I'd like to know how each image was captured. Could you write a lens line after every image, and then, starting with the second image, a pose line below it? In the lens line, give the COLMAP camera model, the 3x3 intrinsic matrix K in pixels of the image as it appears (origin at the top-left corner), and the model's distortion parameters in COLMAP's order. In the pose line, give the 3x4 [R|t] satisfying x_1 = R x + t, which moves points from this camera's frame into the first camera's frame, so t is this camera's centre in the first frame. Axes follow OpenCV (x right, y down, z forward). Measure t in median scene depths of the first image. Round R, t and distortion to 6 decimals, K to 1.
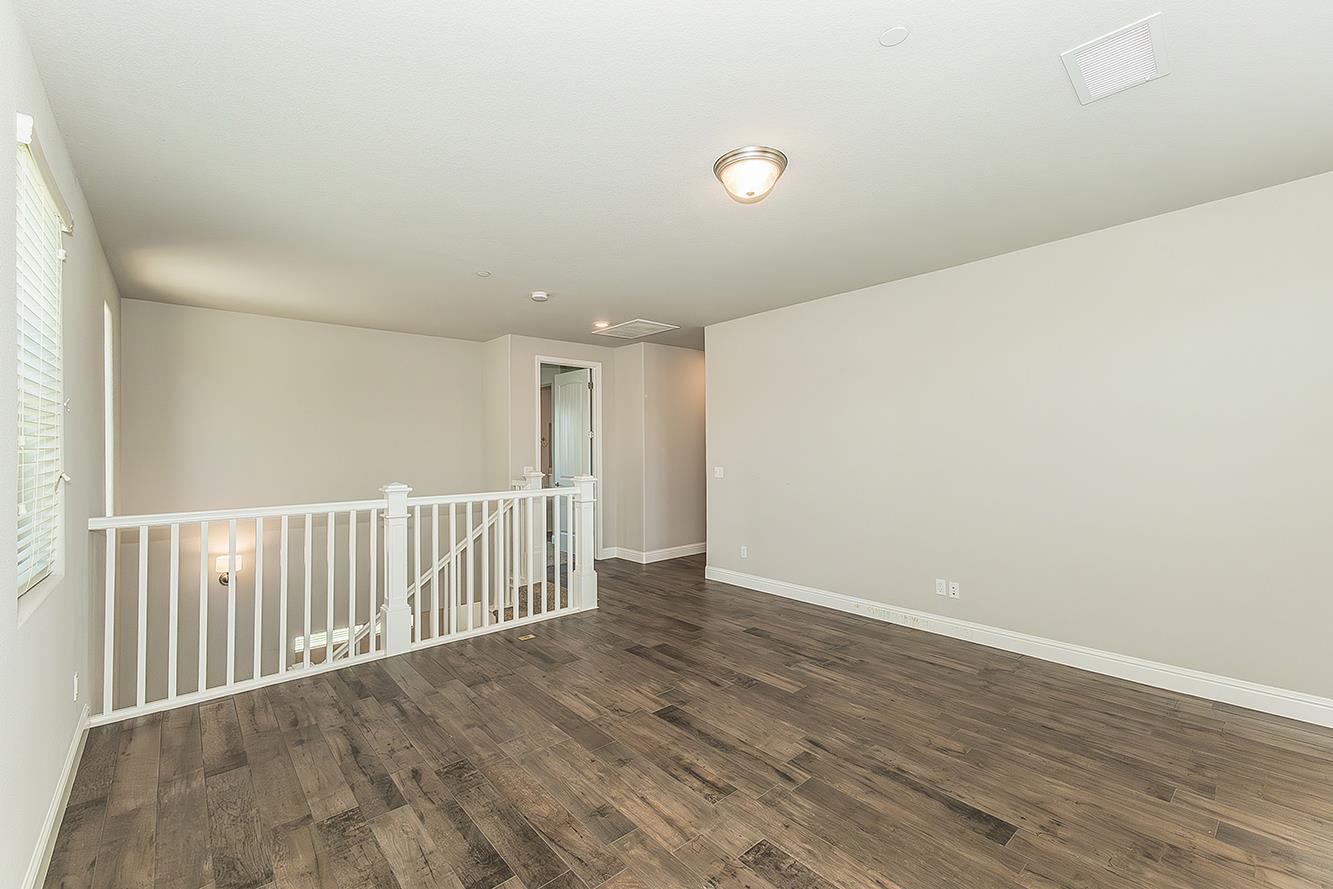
lens RADIAL K [[558.7, 0, 668.1], [0, 558.7, 441.2], [0, 0, 1]] dist [0.002766, 0.000620]
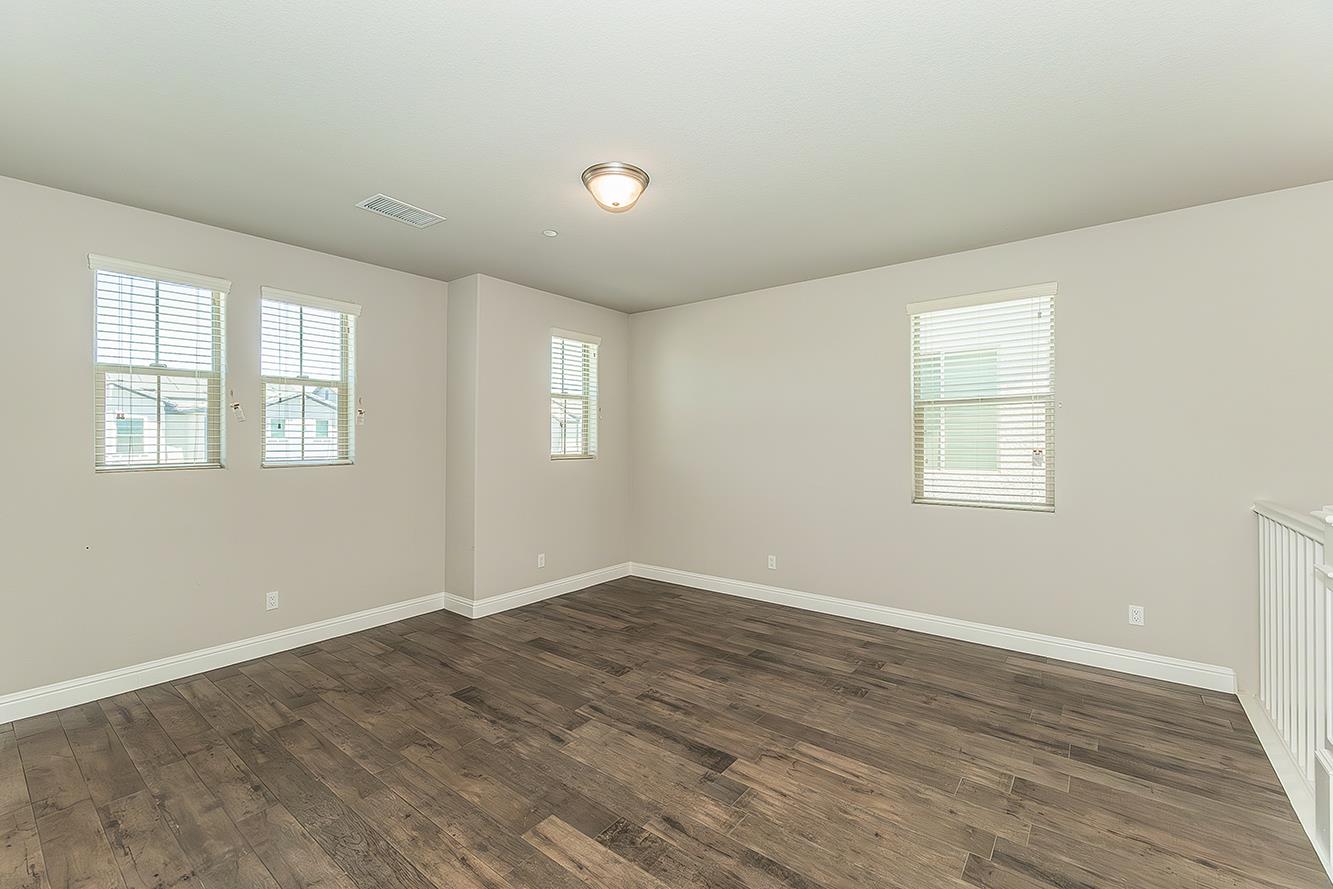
lens RADIAL K [[558.7, 0, 666.2], [0, 558.7, 442.6], [0, 0, 1]] dist [0.002766, 0.000620]
pose [[-0.982827, 0.011825, -0.184153, 0.262269], [0.013169, 0.999895, -0.006078, 0.026041], [0.184061, -0.008398, -0.982879, 2.113207]]
